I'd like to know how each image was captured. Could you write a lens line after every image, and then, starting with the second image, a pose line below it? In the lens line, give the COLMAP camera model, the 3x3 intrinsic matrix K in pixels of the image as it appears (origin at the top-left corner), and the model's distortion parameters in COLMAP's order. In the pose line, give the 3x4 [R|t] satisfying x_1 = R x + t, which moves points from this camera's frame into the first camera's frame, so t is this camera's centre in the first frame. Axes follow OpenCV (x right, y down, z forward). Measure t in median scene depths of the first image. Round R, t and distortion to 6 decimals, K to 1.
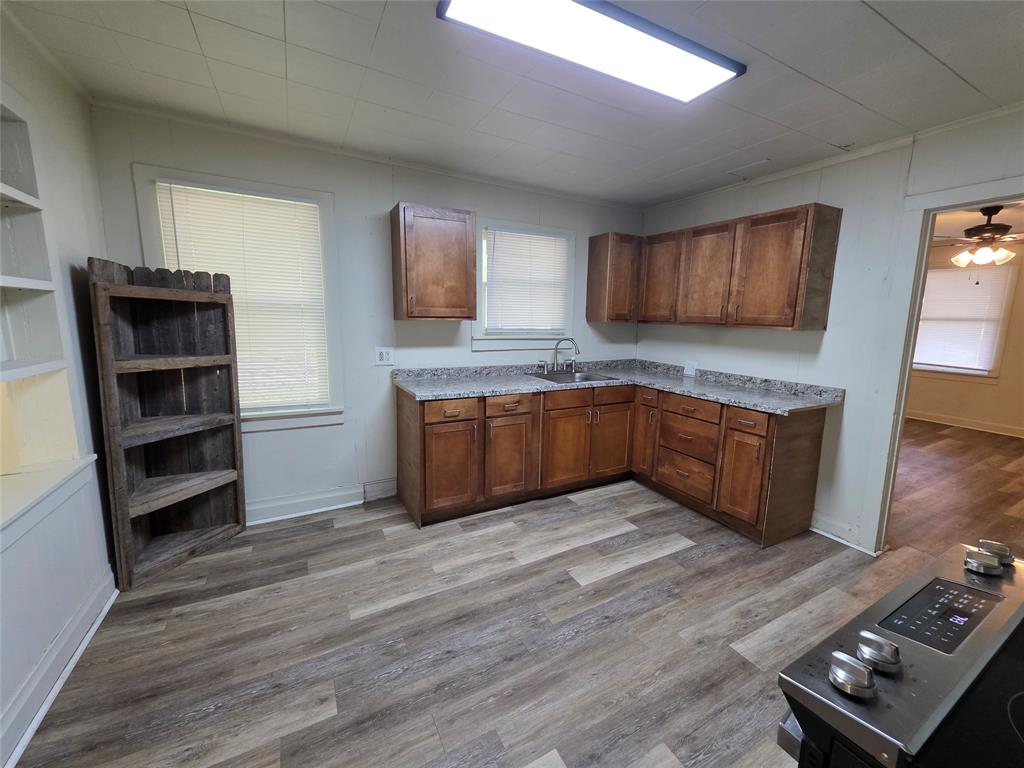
lens RADIAL K [[408.0, 0, 514.5], [0, 408.0, 381.2], [0, 0, 1]] dist [0.003655, 0.001029]
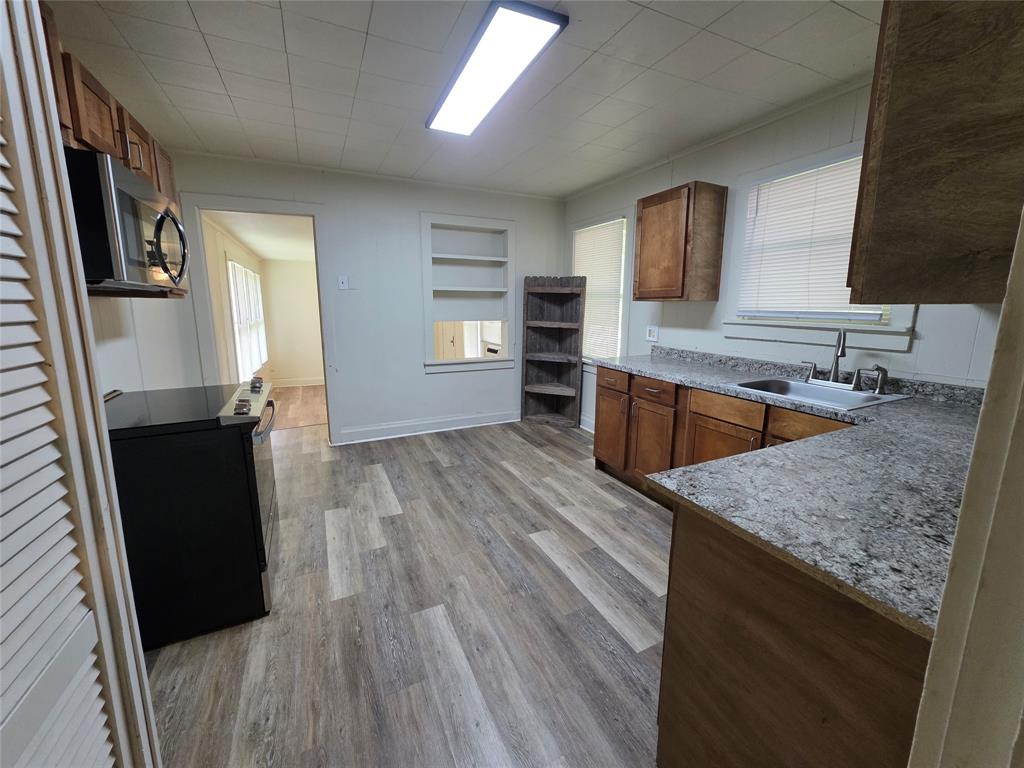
lens RADIAL K [[408.0, 0, 516.2], [0, 408.0, 380.3], [0, 0, 1]] dist [0.003655, 0.001029]
pose [[-0.043055, 0.167678, -0.984901, 1.099347], [-0.160566, 0.971839, 0.172473, -0.088622], [0.986086, 0.165568, -0.014919, 0.840791]]
